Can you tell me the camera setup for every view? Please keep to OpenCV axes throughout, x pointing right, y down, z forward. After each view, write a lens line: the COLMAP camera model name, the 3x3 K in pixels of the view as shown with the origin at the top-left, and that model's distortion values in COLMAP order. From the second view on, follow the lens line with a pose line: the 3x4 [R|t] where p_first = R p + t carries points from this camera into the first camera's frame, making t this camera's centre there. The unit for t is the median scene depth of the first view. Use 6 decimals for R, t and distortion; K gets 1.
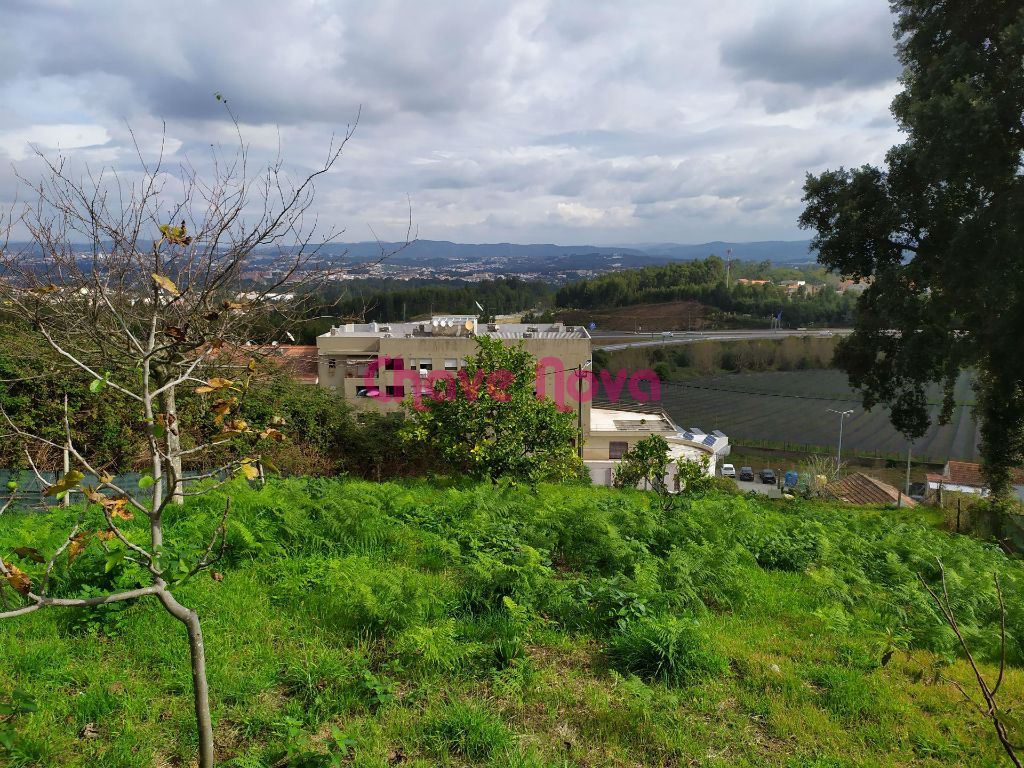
lens RADIAL K [[756.6, 0, 516.9], [0, 756.6, 384.2], [0, 0, 1]] dist [0.063201, -0.056964]
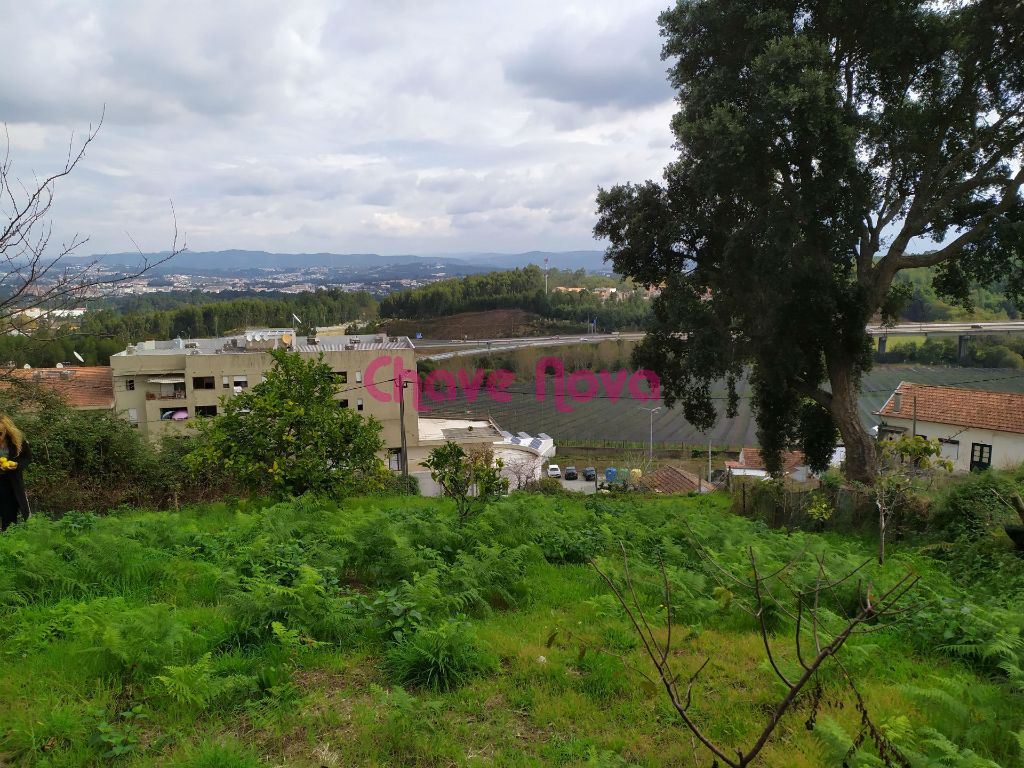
lens RADIAL K [[756.6, 0, 516.9], [0, 756.6, 384.2], [0, 0, 1]] dist [0.063201, -0.056964]
pose [[0.973894, -0.043631, 0.222772, 0.005337], [0.046386, 0.998898, -0.007149, 0.000103], [-0.222214, 0.017296, 0.974844, -0.000603]]
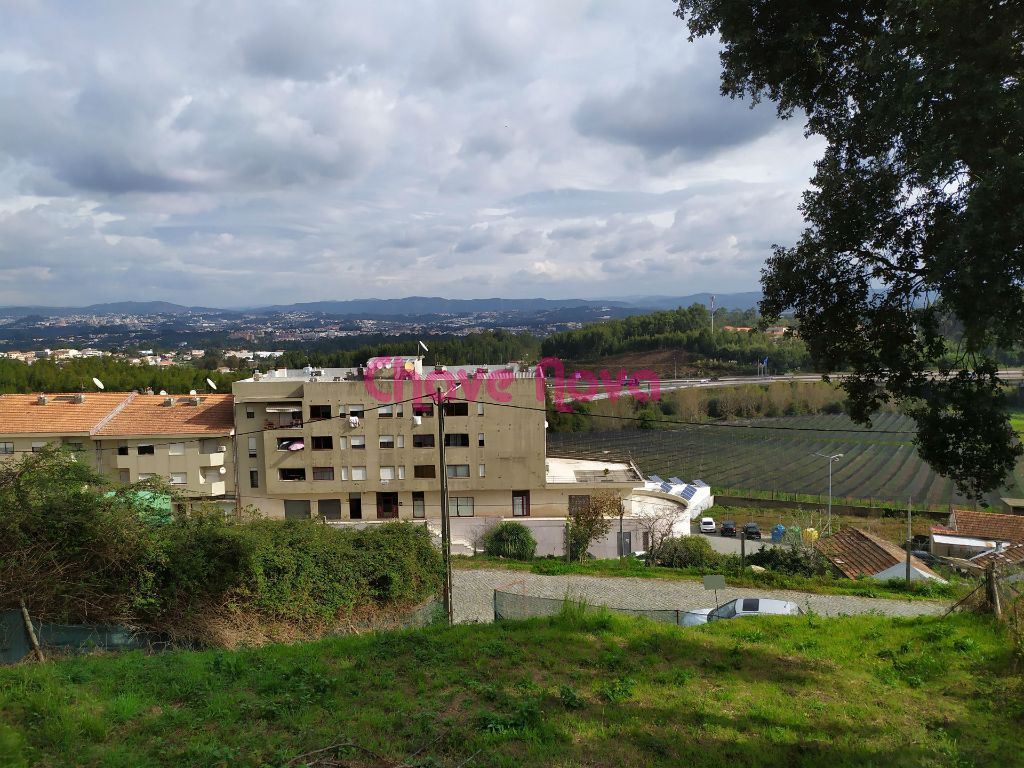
lens RADIAL K [[756.6, 0, 516.9], [0, 756.6, 384.2], [0, 0, 1]] dist [0.063201, -0.056964]
pose [[0.999736, -0.019404, 0.012283, 0.080423], [0.020211, 0.997381, -0.069448, 0.010794], [-0.010903, 0.069678, 0.997510, 0.174368]]
